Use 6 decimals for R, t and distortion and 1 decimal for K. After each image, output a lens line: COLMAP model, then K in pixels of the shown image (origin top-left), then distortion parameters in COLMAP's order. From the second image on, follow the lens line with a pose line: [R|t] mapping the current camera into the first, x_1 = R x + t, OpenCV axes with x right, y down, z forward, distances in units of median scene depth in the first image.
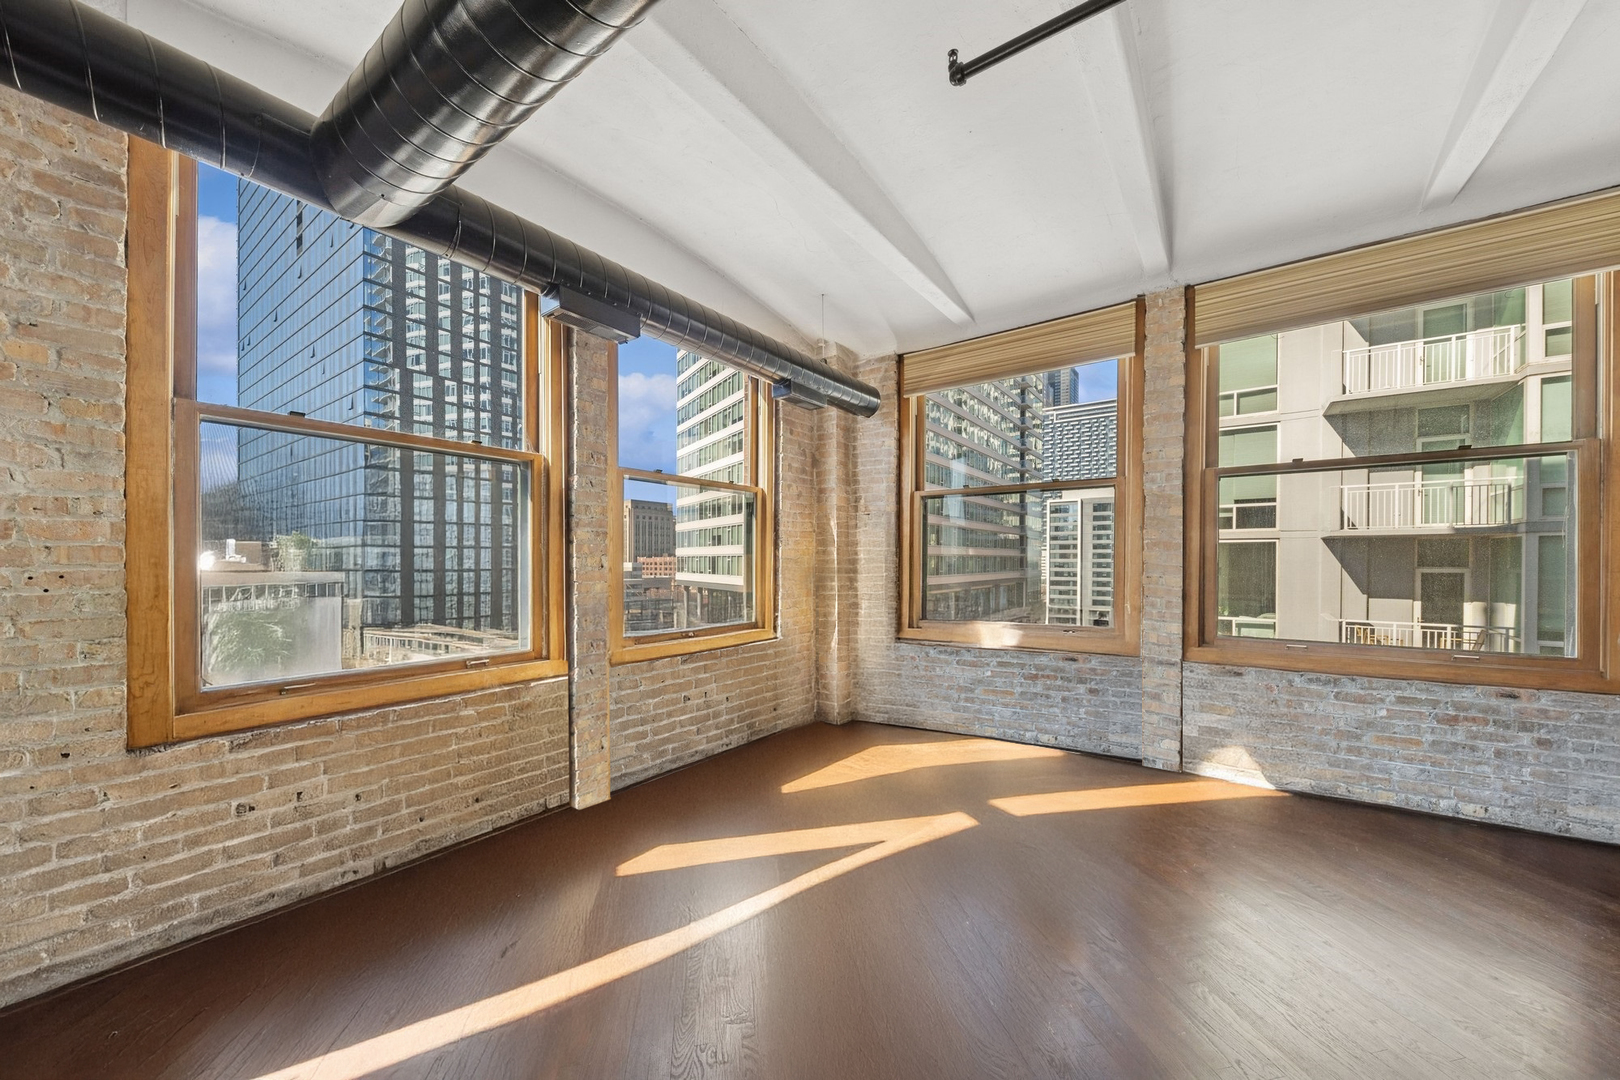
lens RADIAL K [[572.6, 0, 810.1], [0, 572.6, 562.5], [0, 0, 1]] dist [0.010982, -0.005518]
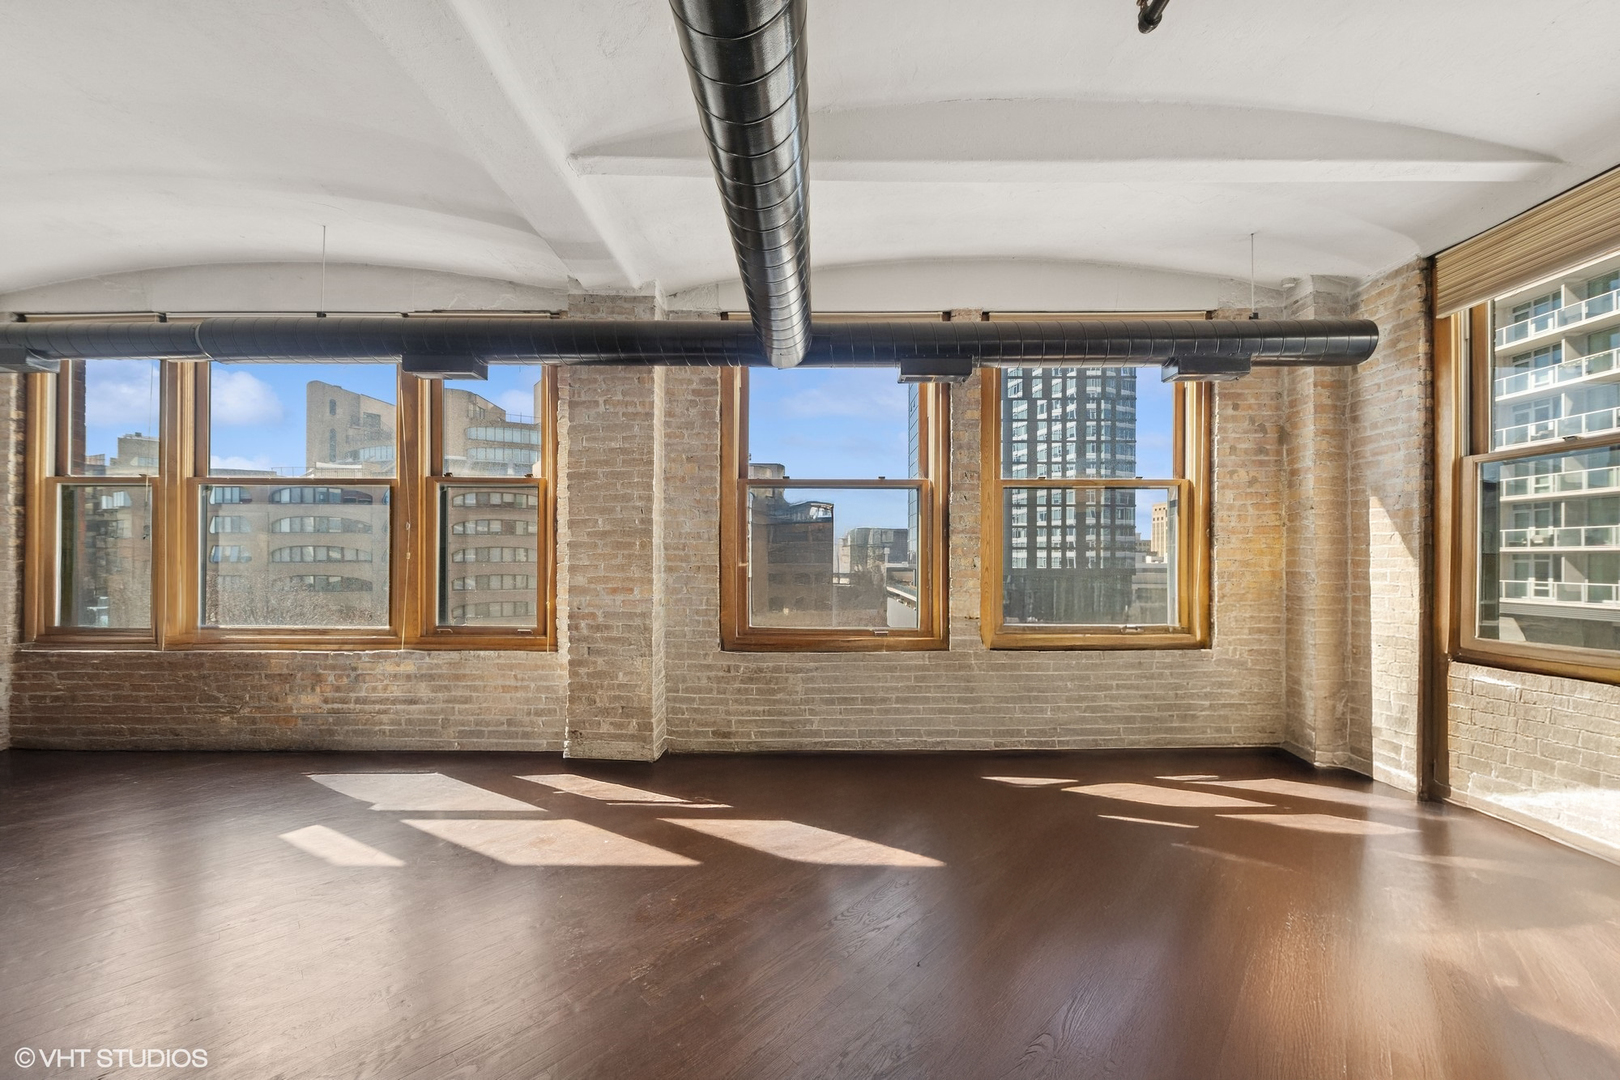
lens RADIAL K [[567.7, 0, 812.8], [0, 567.7, 547.1], [0, 0, 1]] dist [0.011211, -0.006450]
pose [[0.579975, -0.015982, -0.814477, 0.268309], [-0.006871, 0.999676, -0.024509, -0.001361], [0.814605, 0.019811, 0.579678, 0.030445]]
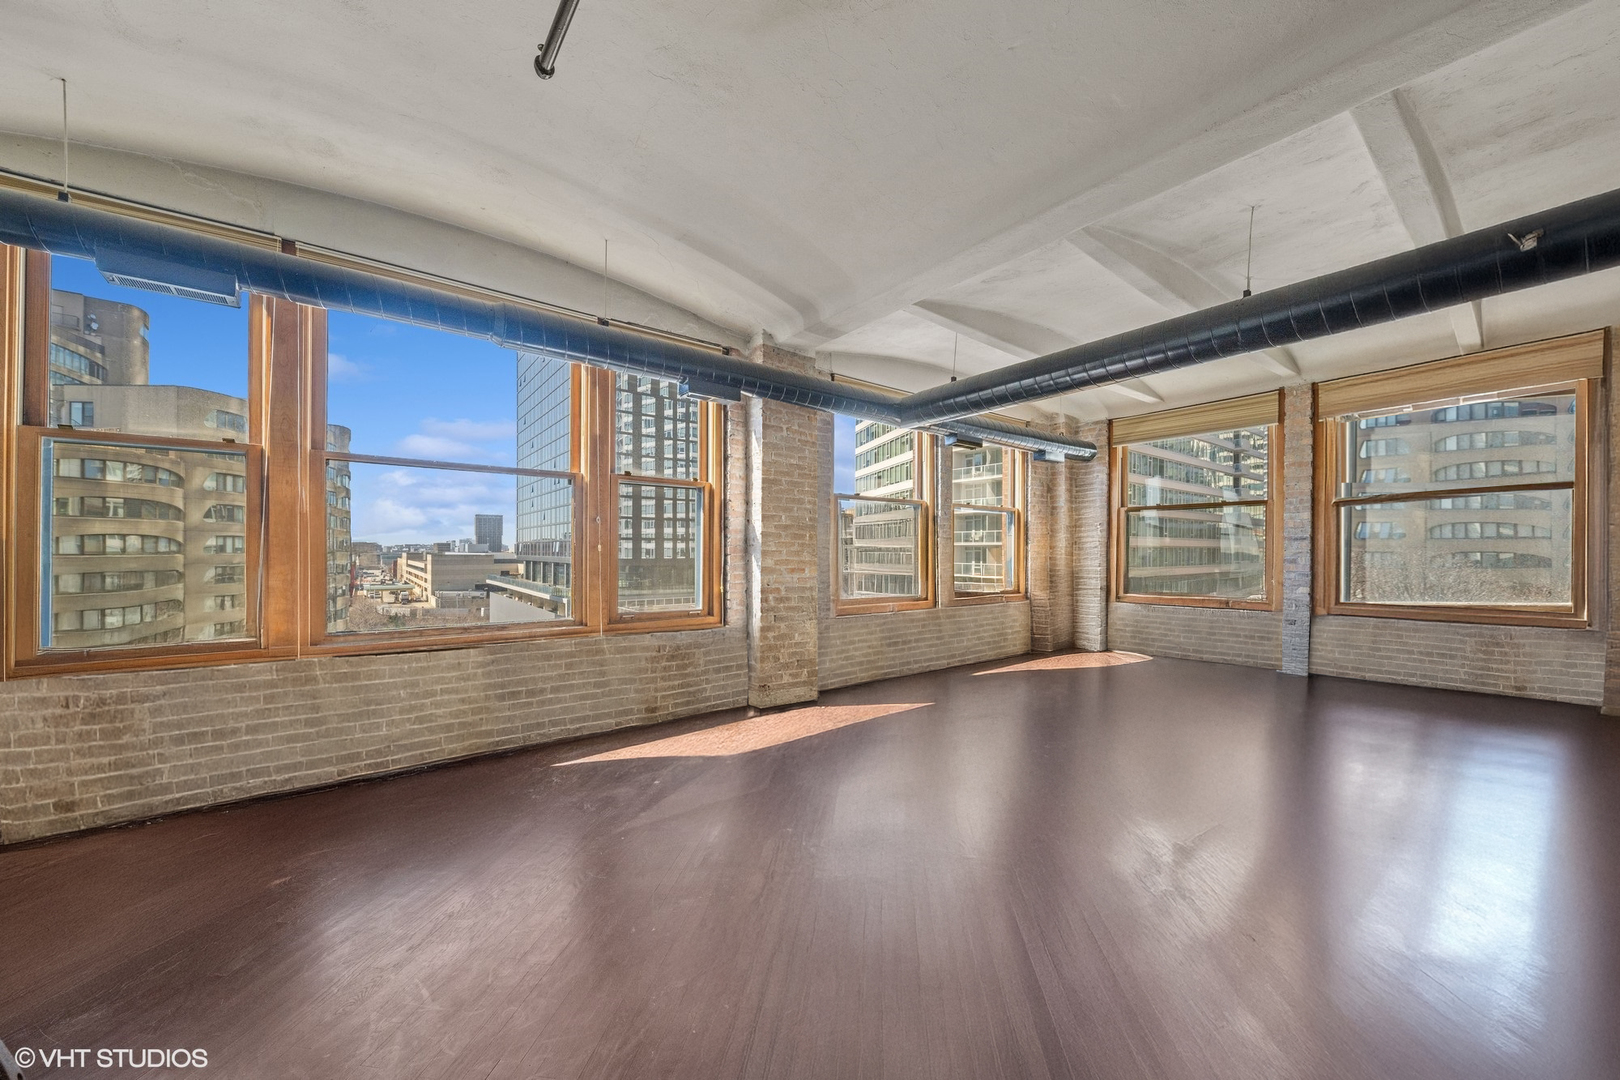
lens RADIAL K [[567.7, 0, 812.8], [0, 567.7, 547.1], [0, 0, 1]] dist [0.011211, -0.006450]
pose [[0.959271, 0.000846, -0.282485, -0.172704], [-0.004132, 0.999931, -0.011036, 0.001207], [0.282456, 0.011754, 0.959208, -0.673842]]
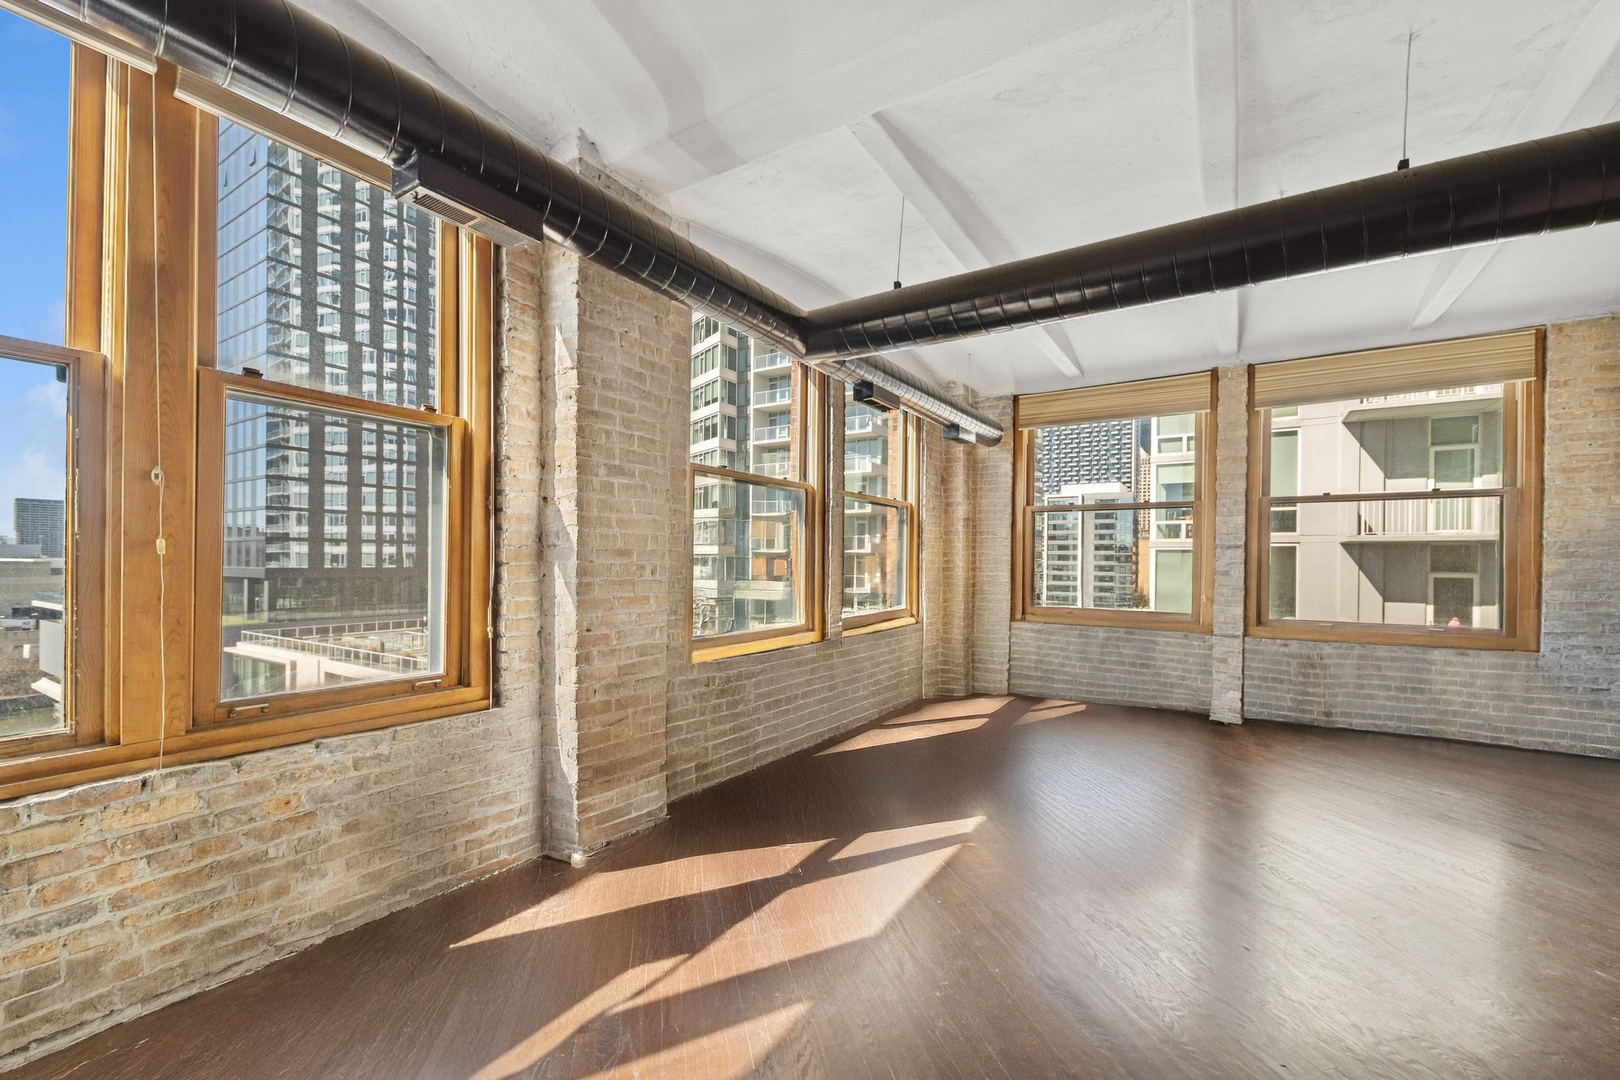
lens RADIAL K [[659.0, 0, 814.1], [0, 659.0, 559.1], [0, 0, 1]] dist [0.009504, -0.000379]
pose [[0.998360, 0.007983, 0.056683, -0.343998], [-0.007641, 0.999951, -0.006260, 0.001733], [-0.056731, 0.005817, 0.998373, -0.379953]]
